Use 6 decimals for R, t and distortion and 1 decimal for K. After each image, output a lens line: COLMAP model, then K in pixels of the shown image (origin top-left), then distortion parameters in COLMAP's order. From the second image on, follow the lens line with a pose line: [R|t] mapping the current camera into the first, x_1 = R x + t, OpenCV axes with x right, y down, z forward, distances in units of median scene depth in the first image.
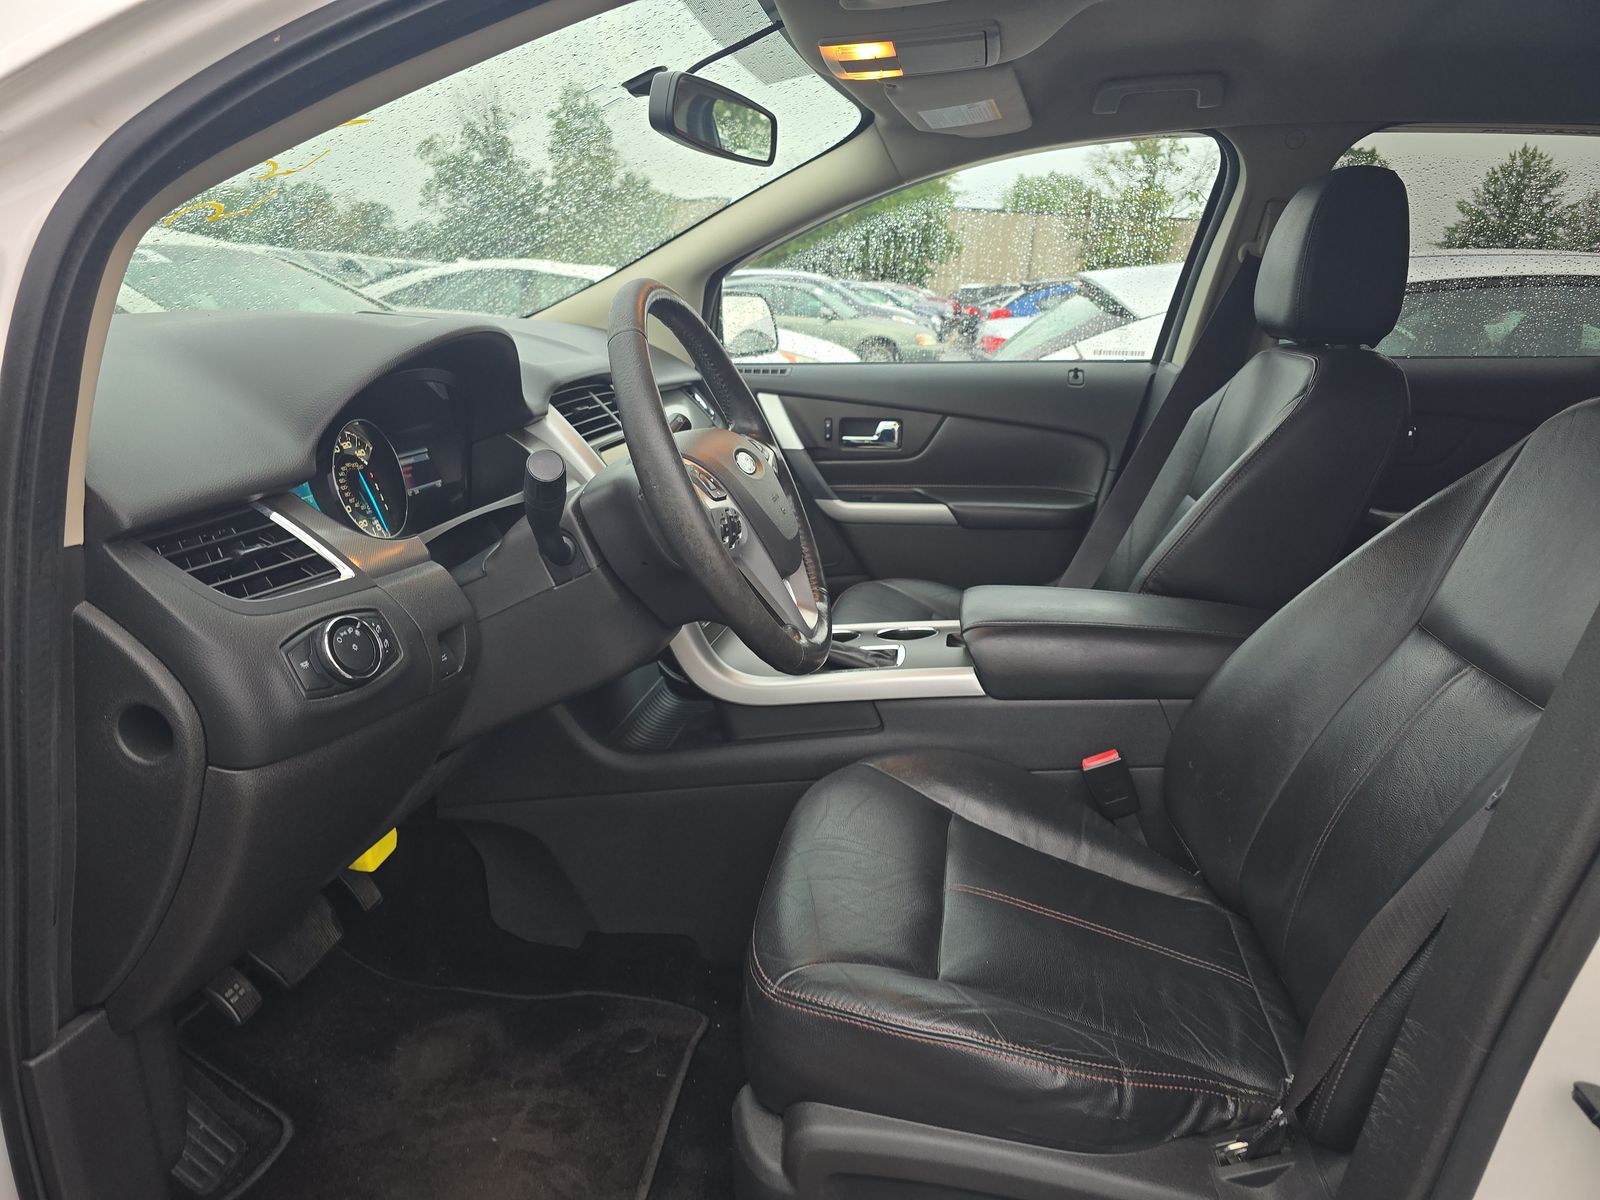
lens RADIAL K [[1089.2, 0, 796.1], [0, 1089.2, 604.0], [0, 0, 1]] dist [0.069291, -0.079532]
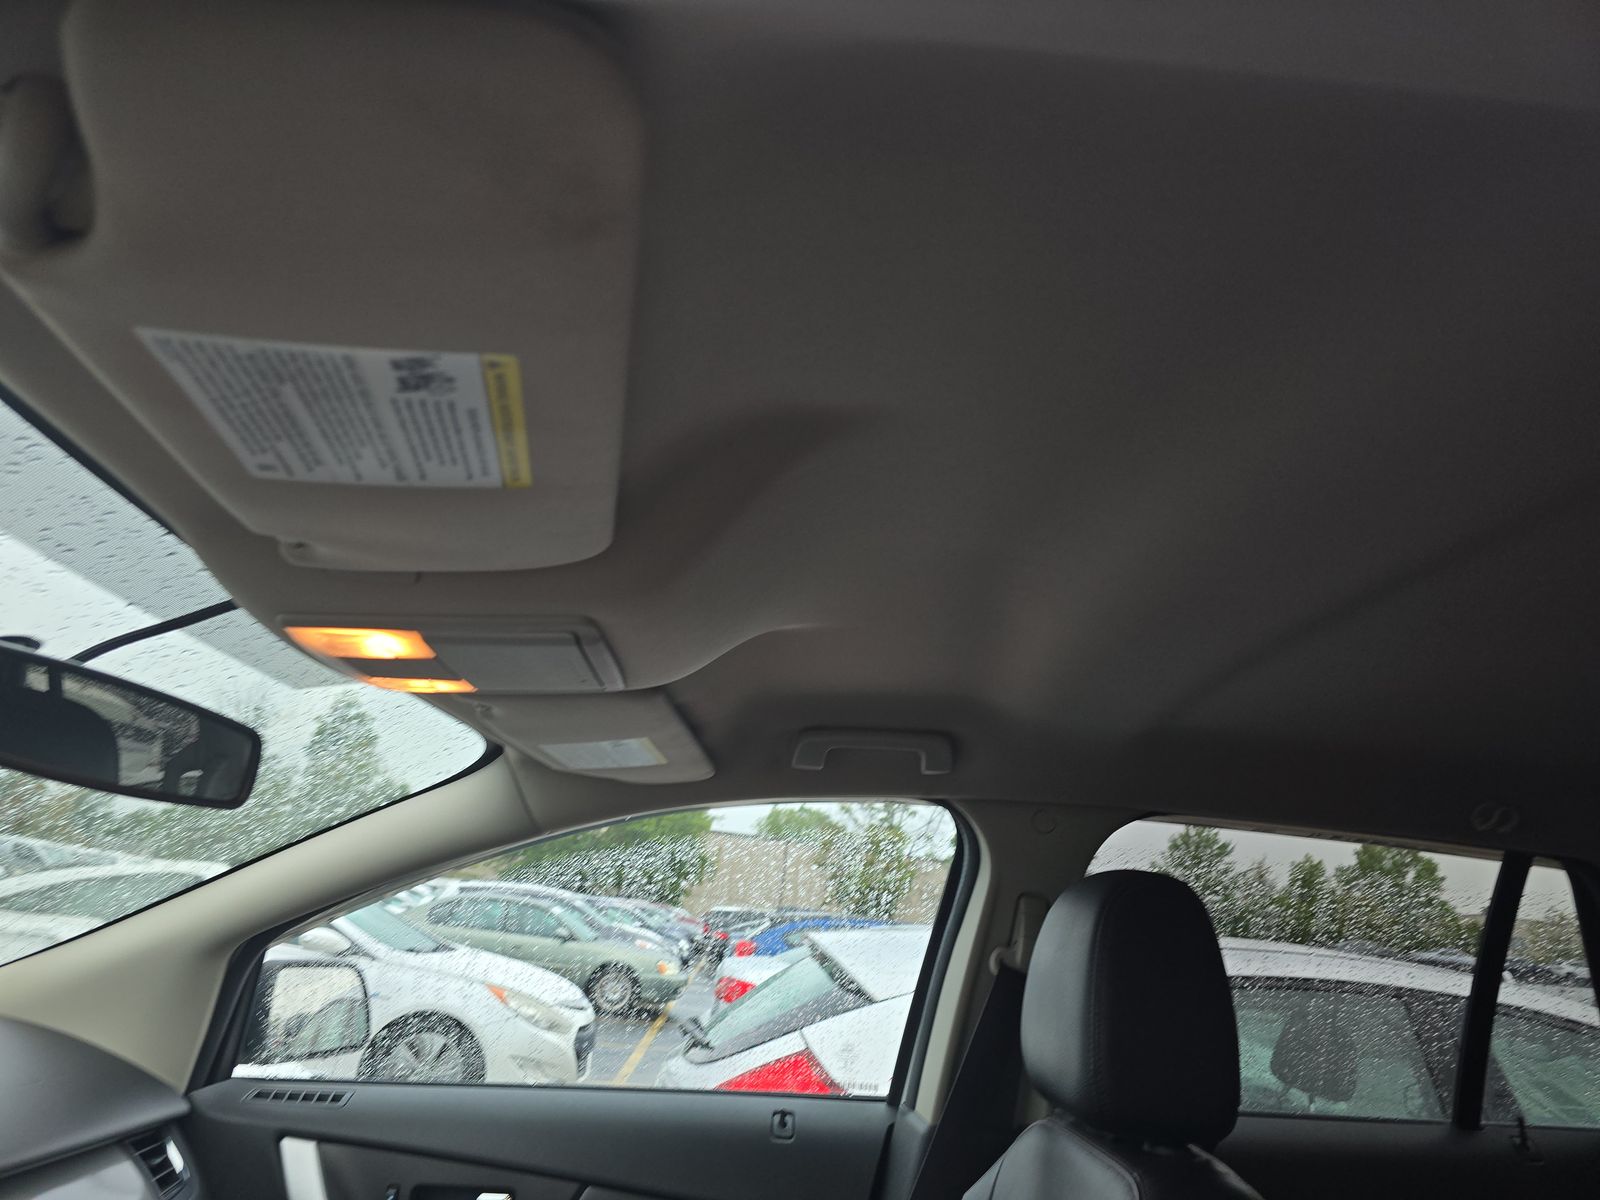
lens RADIAL K [[1089.2, 0, 796.1], [0, 1089.2, 604.0], [0, 0, 1]] dist [0.069291, -0.079532]
pose [[0.975588, 0.111667, 0.189101, 0.096093], [0.003547, 0.852950, -0.521980, -0.122601], [-0.219581, 0.509908, 0.831732, 0.261152]]
